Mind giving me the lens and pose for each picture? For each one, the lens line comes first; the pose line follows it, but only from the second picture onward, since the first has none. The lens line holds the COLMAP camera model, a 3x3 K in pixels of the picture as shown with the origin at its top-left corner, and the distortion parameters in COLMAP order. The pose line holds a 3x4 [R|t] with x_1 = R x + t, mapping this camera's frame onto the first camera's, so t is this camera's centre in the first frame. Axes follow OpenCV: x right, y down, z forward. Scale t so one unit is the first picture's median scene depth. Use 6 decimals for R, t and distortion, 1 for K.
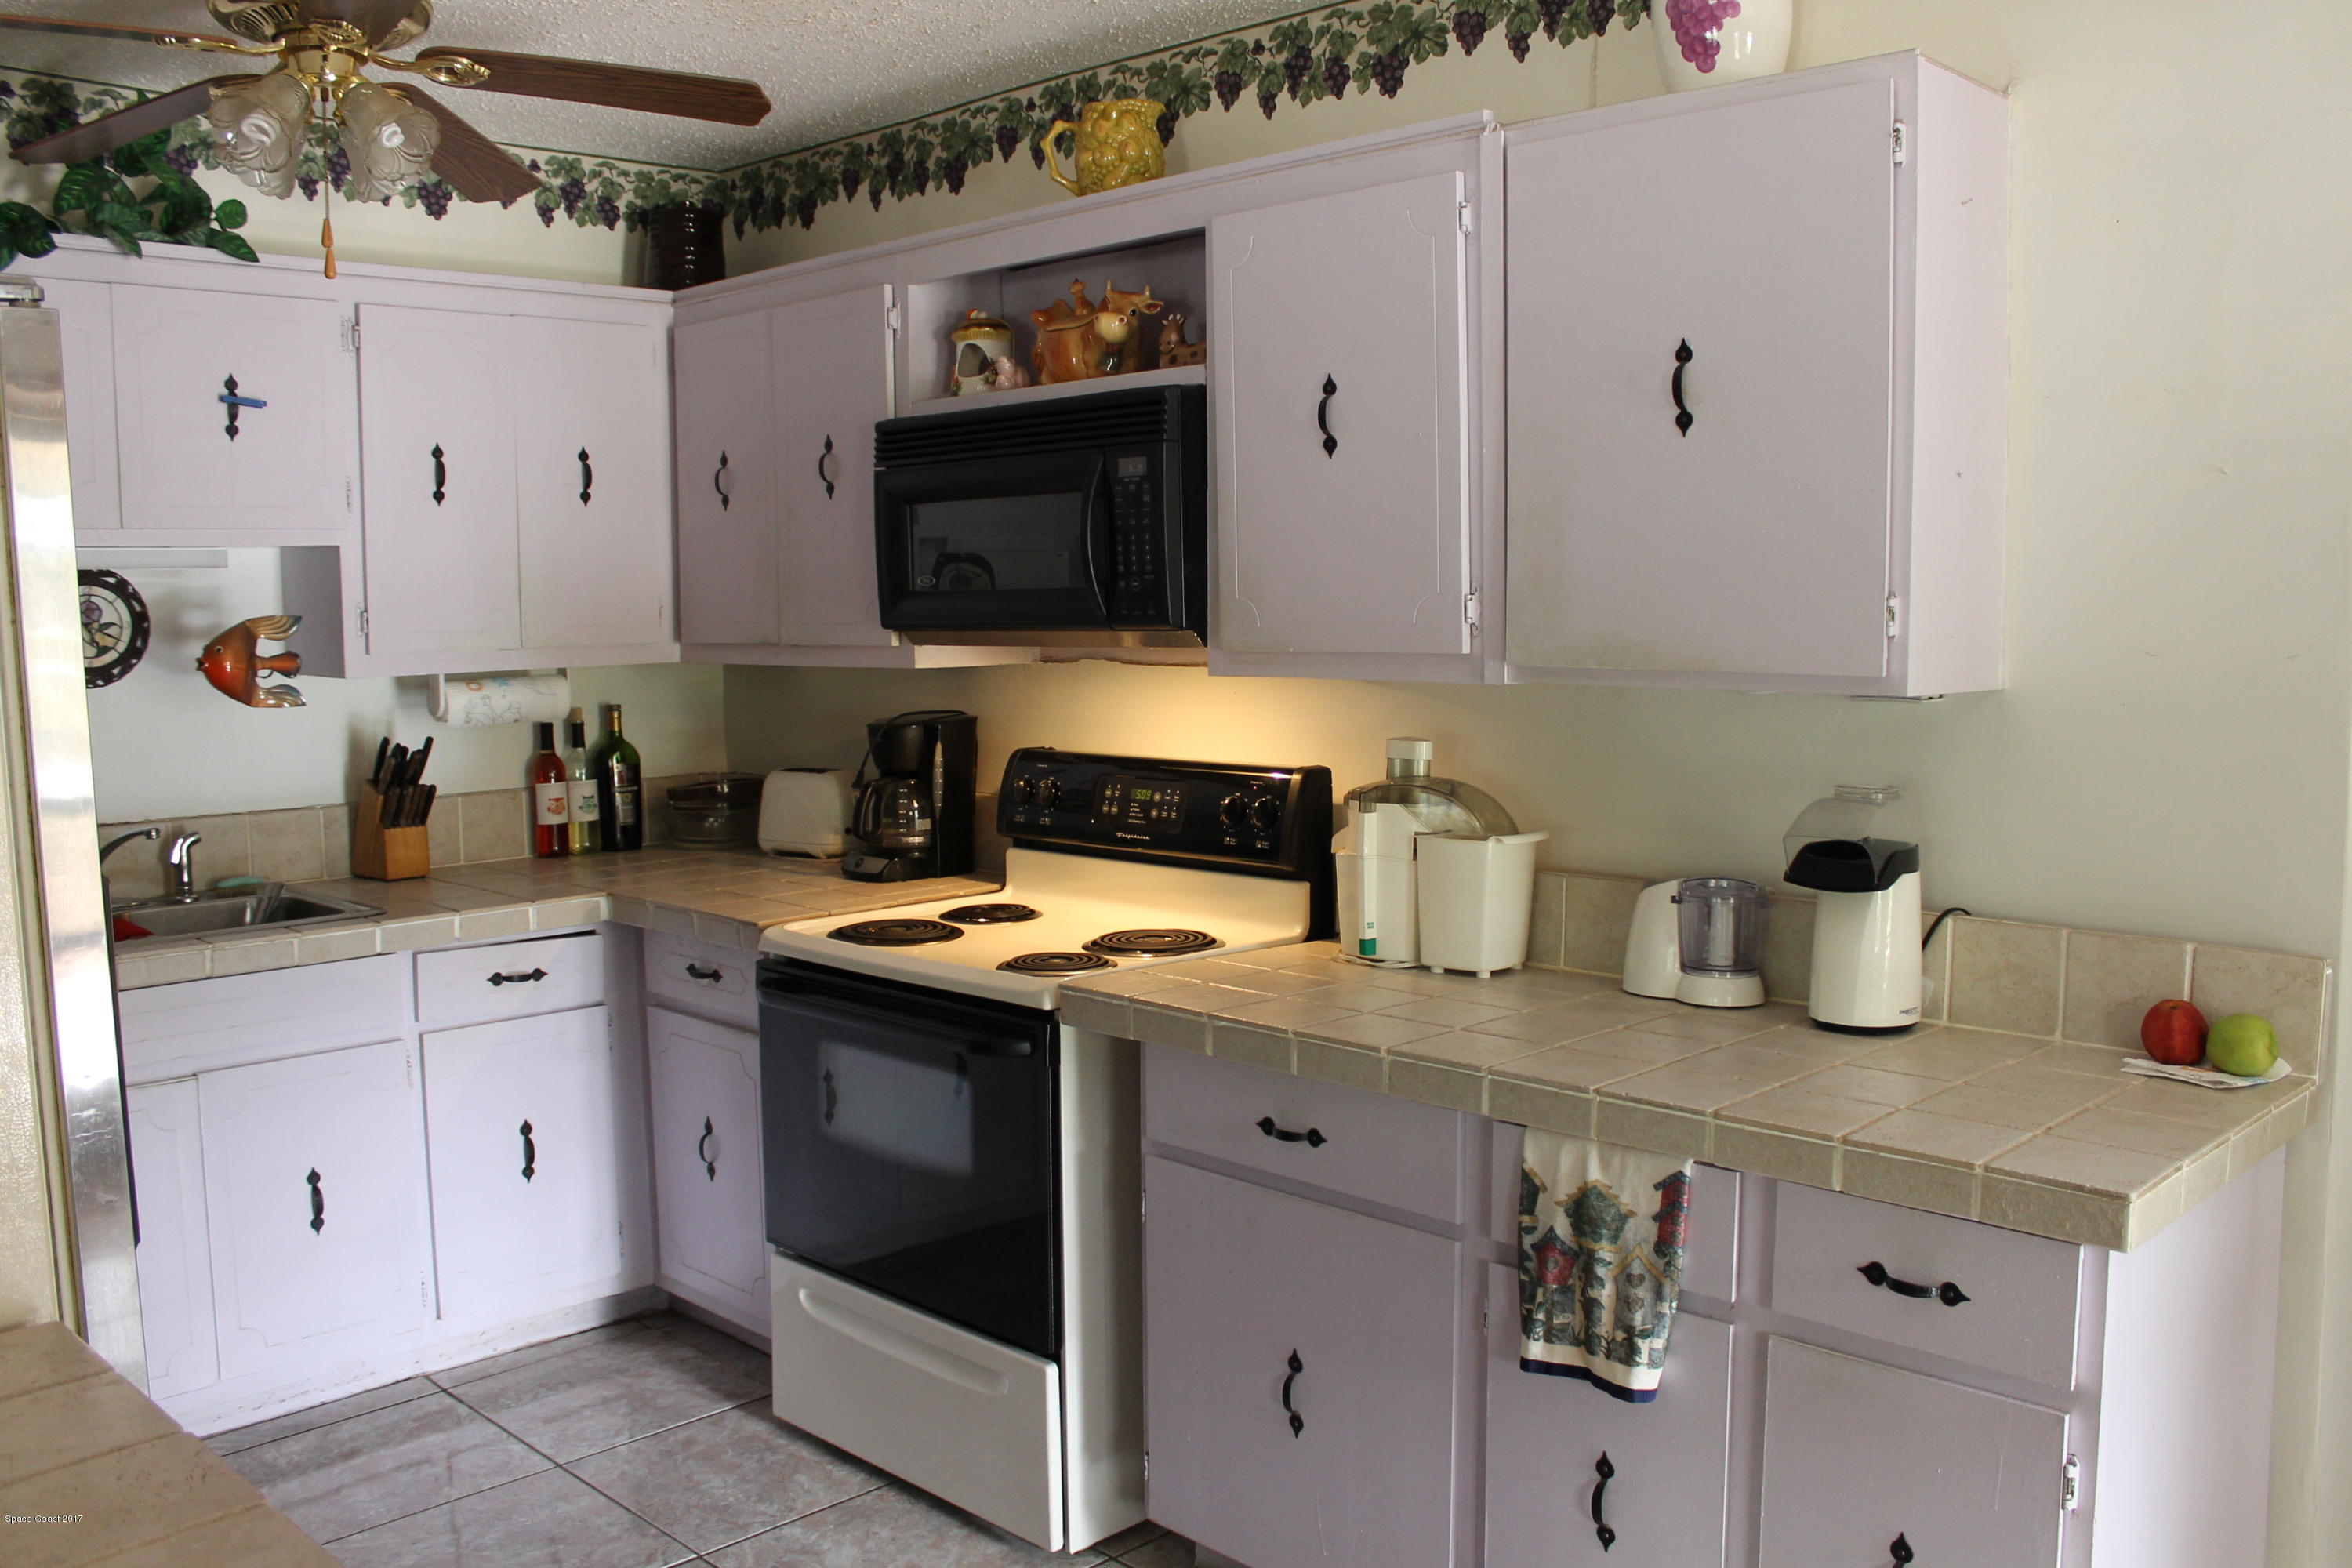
lens RADIAL K [[1969.9, 0, 1197.5], [0, 1969.9, 790.7], [0, 0, 1]] dist [-0.163198, 0.143476]
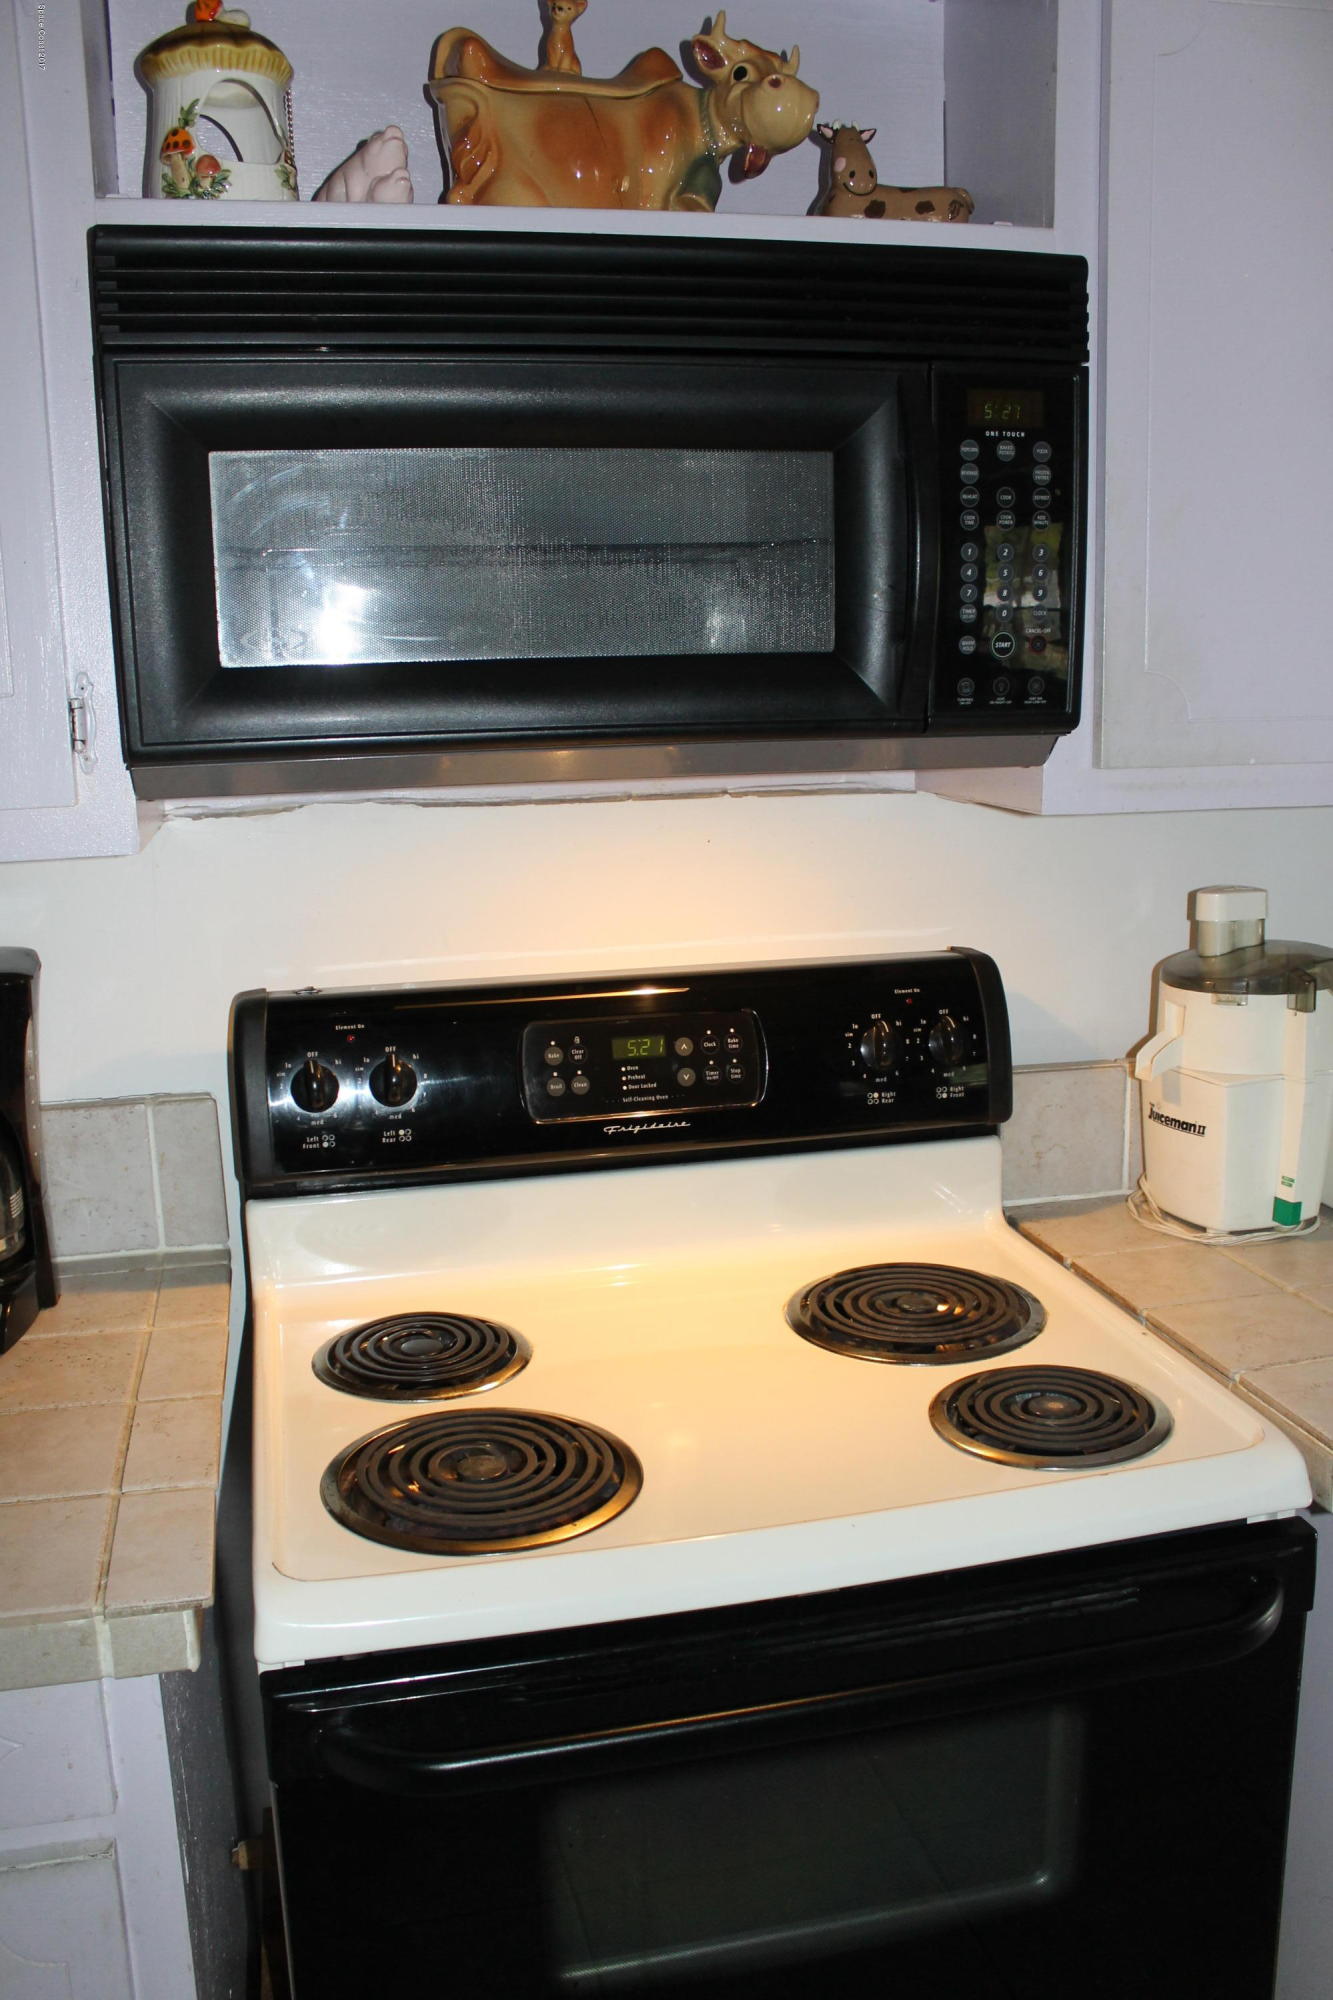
lens RADIAL K [[1675.1, 0, 666.5], [0, 1675.1, 1000.0], [0, 0, 1]] dist [-0.163198, 0.143476]
pose [[0.550386, -0.162725, 0.818899, -0.401430], [0.093861, 0.986665, 0.132977, -0.071743], [-0.829617, 0.003674, 0.558320, 0.753670]]
